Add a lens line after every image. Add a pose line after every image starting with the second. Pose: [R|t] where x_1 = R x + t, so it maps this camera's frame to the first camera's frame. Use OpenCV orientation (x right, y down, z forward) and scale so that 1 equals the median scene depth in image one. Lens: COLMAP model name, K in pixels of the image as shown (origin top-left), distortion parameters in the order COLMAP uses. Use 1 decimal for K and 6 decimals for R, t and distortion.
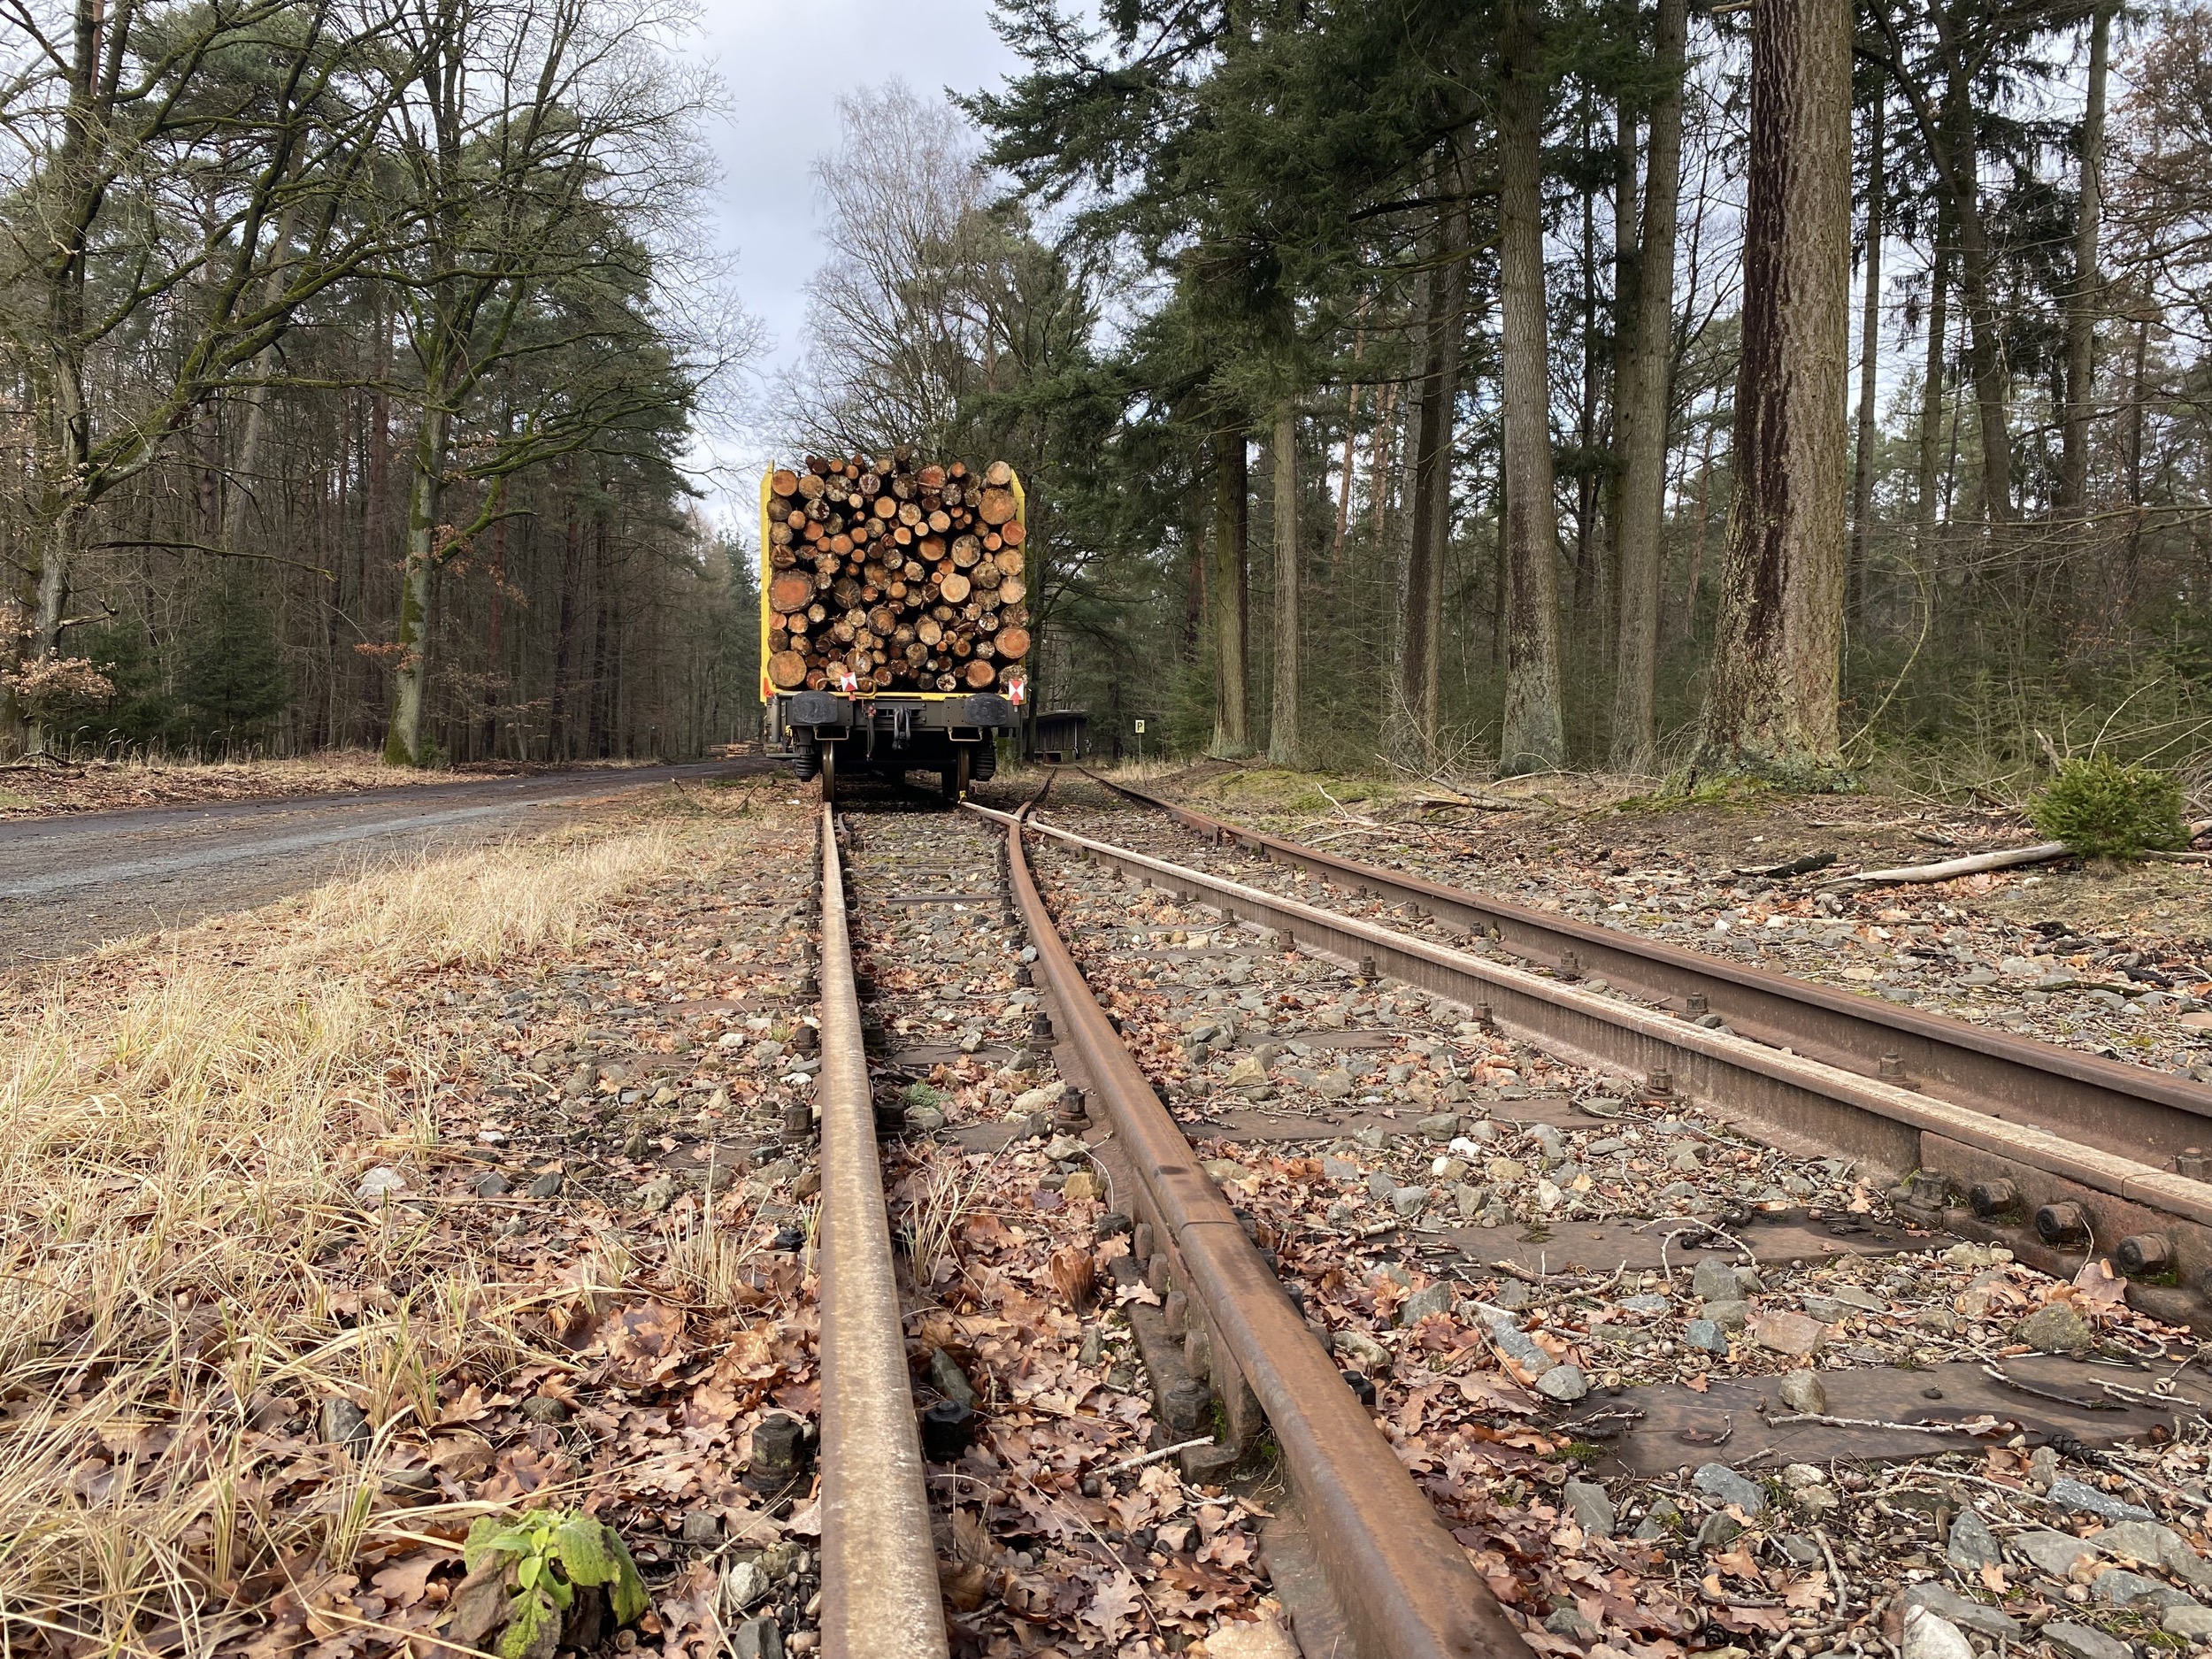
lens RADIAL K [[1712.0, 0, 1115.0], [0, 1712.0, 830.8], [0, 0, 1]] dist [0.061269, -0.064683]
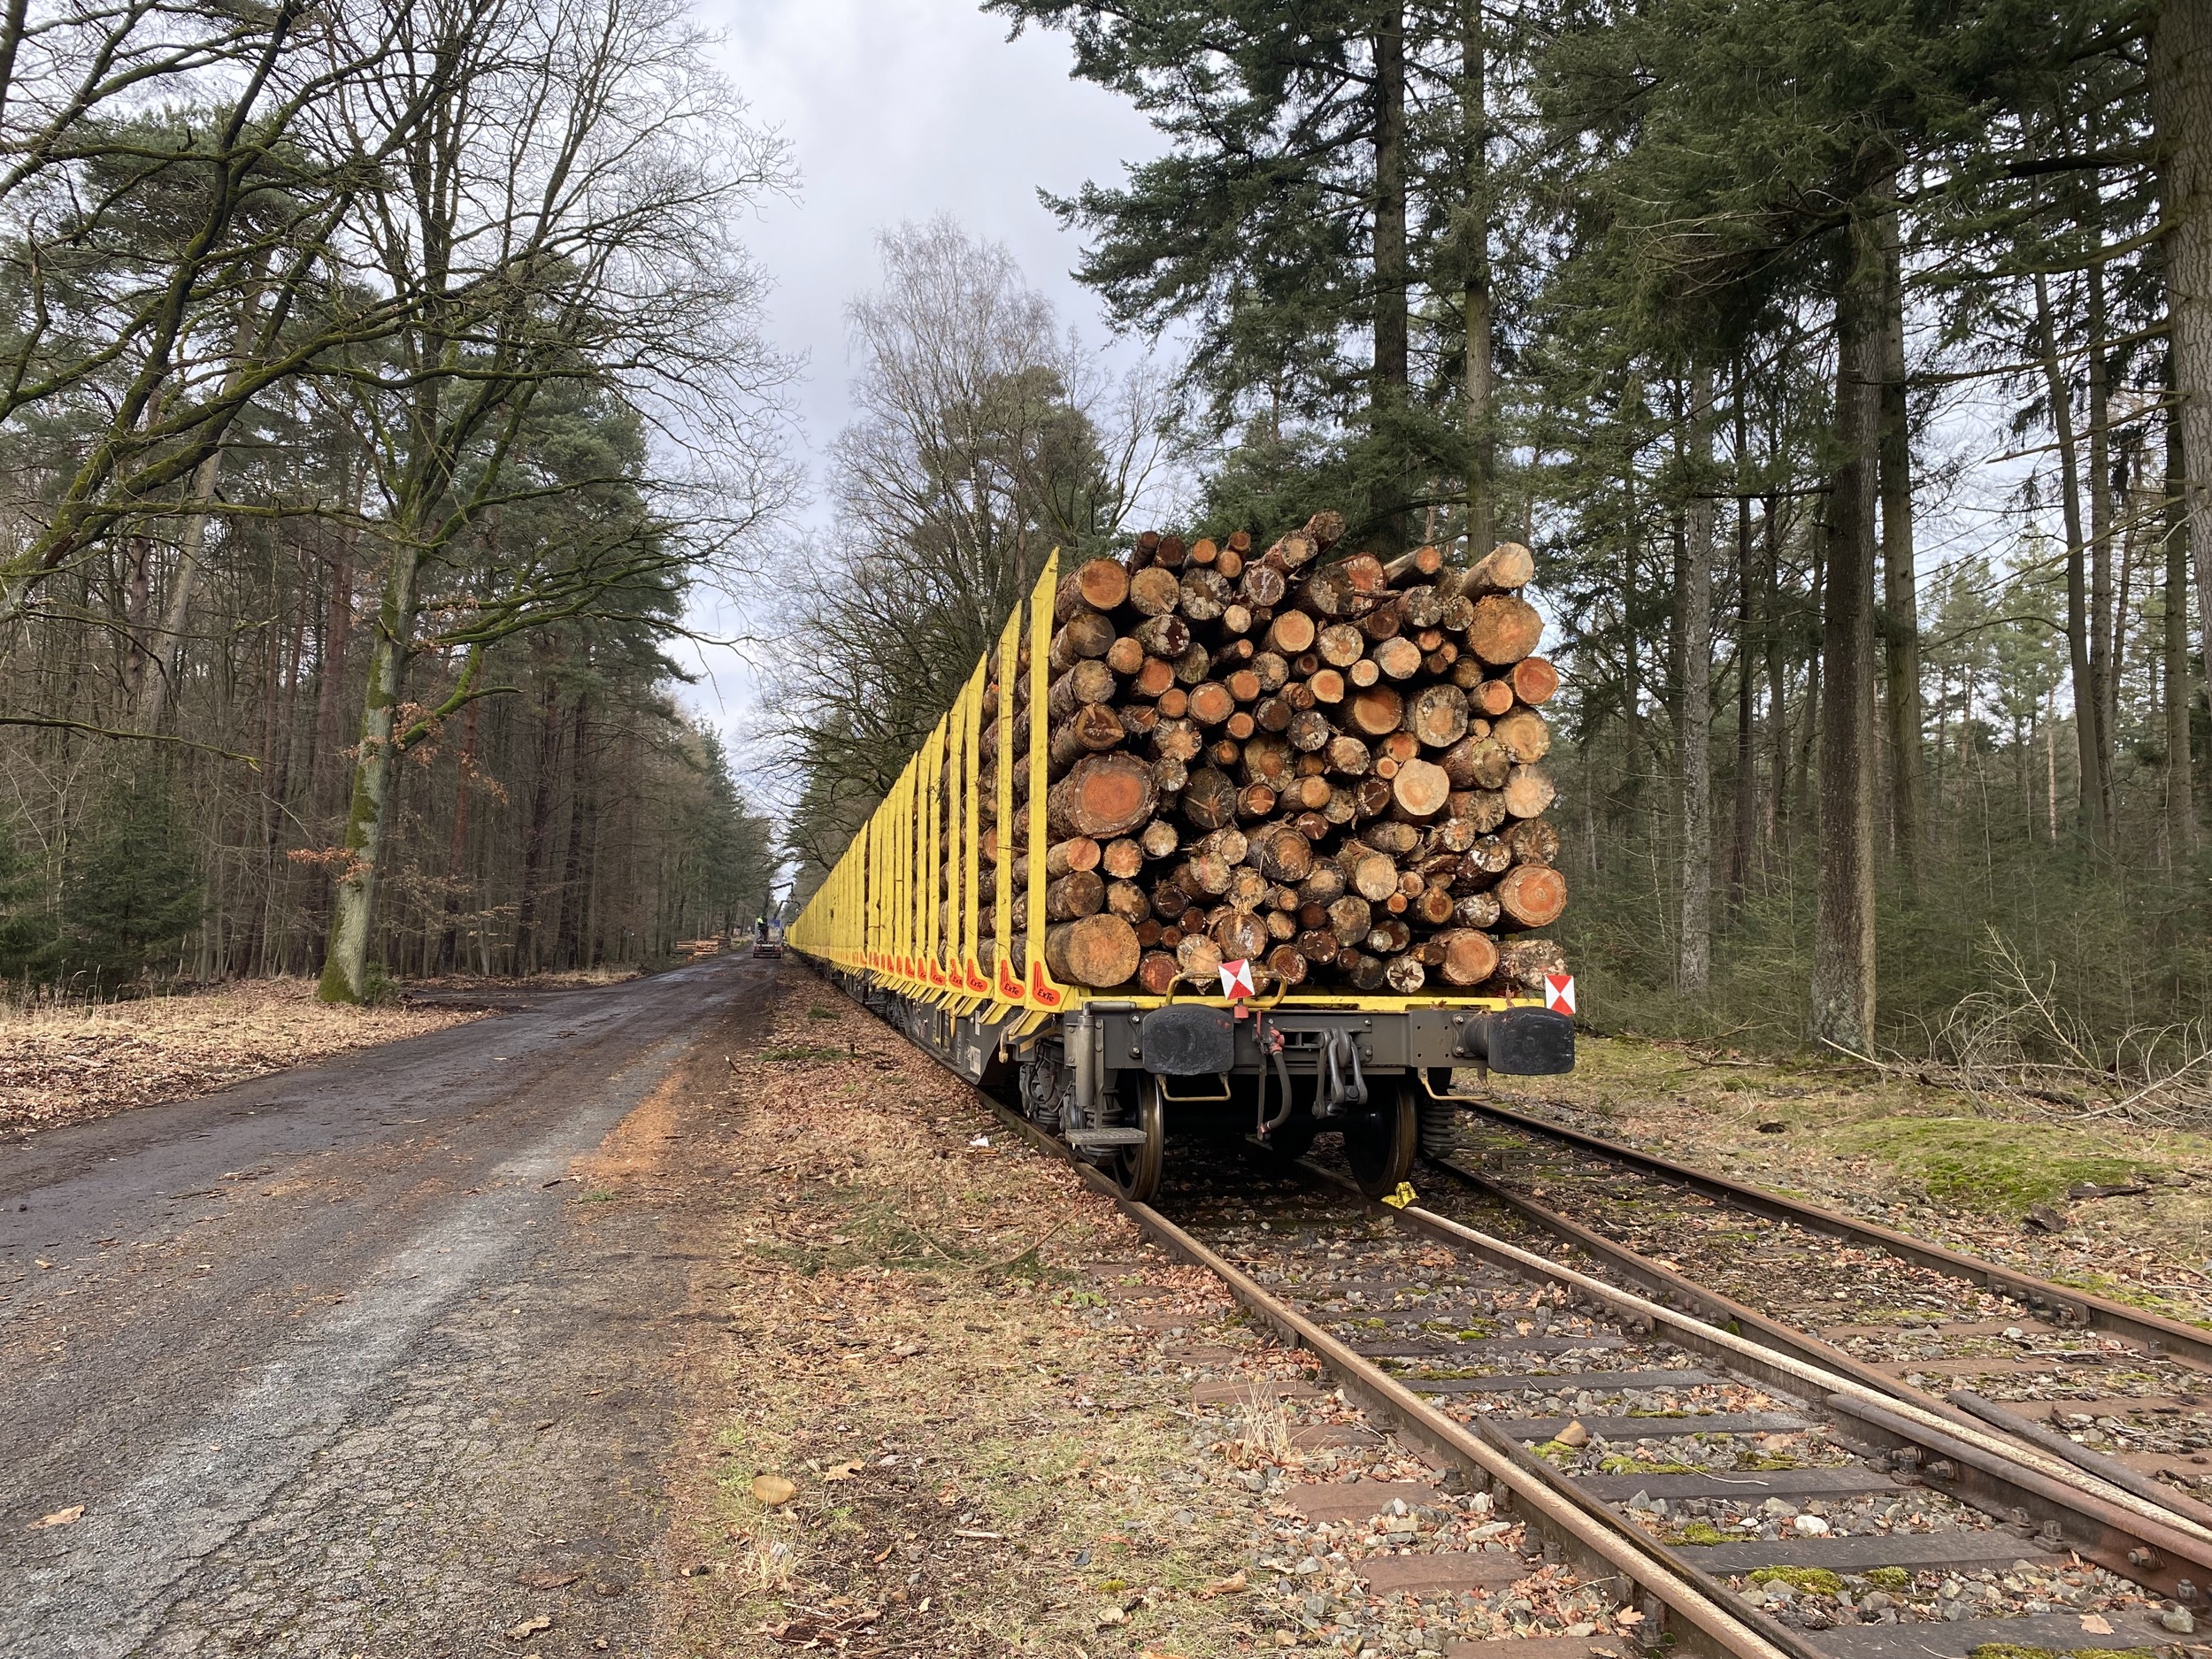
lens RADIAL K [[1712.0, 0, 1098.5], [0, 1712.0, 827.7], [0, 0, 1]] dist [0.061269, -0.064683]
pose [[0.999870, 0.003128, 0.015795, -0.196080], [-0.001341, 0.993712, -0.111957, -0.072725], [-0.016046, 0.111921, 0.993588, 0.496824]]
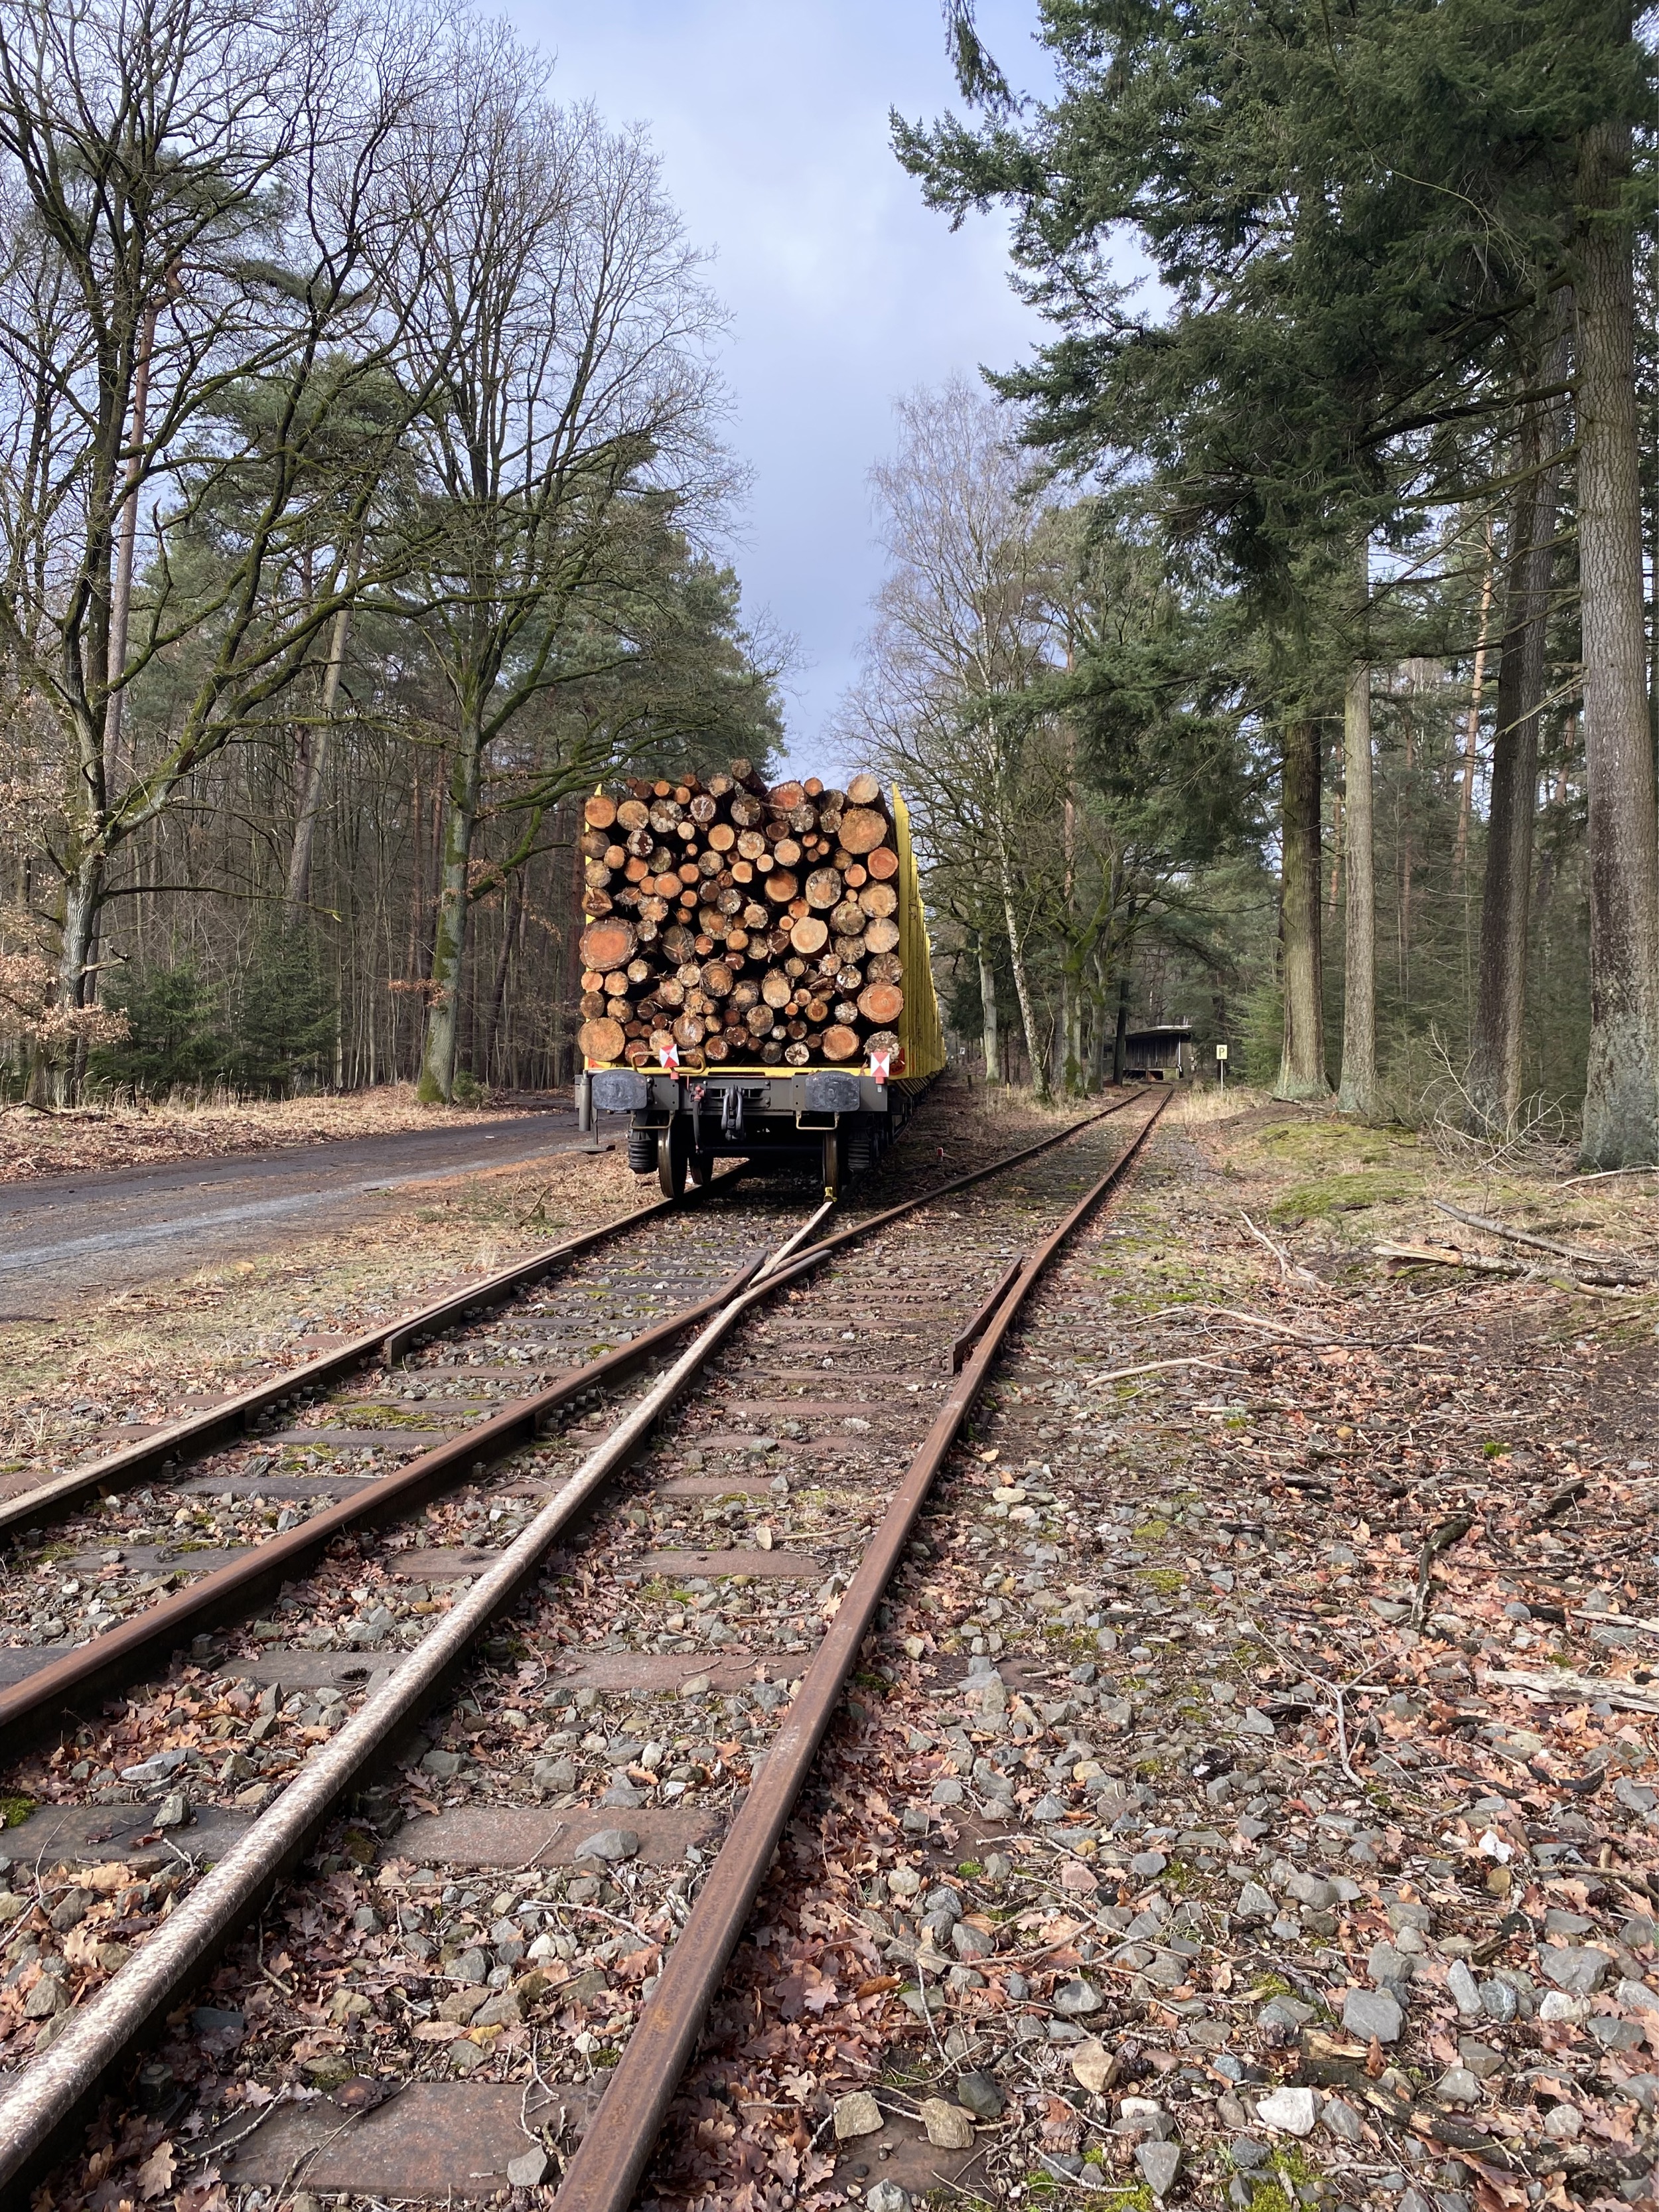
lens RADIAL K [[1711.9, 0, 827.4], [0, 1711.9, 1111.1], [0, 0, 1]] dist [0.061269, -0.064683]
pose [[0.971828, 0.006623, -0.235598, 0.102066], [-0.010876, 0.999800, -0.016756, -0.047046], [0.235440, 0.018846, 0.971706, 0.232775]]
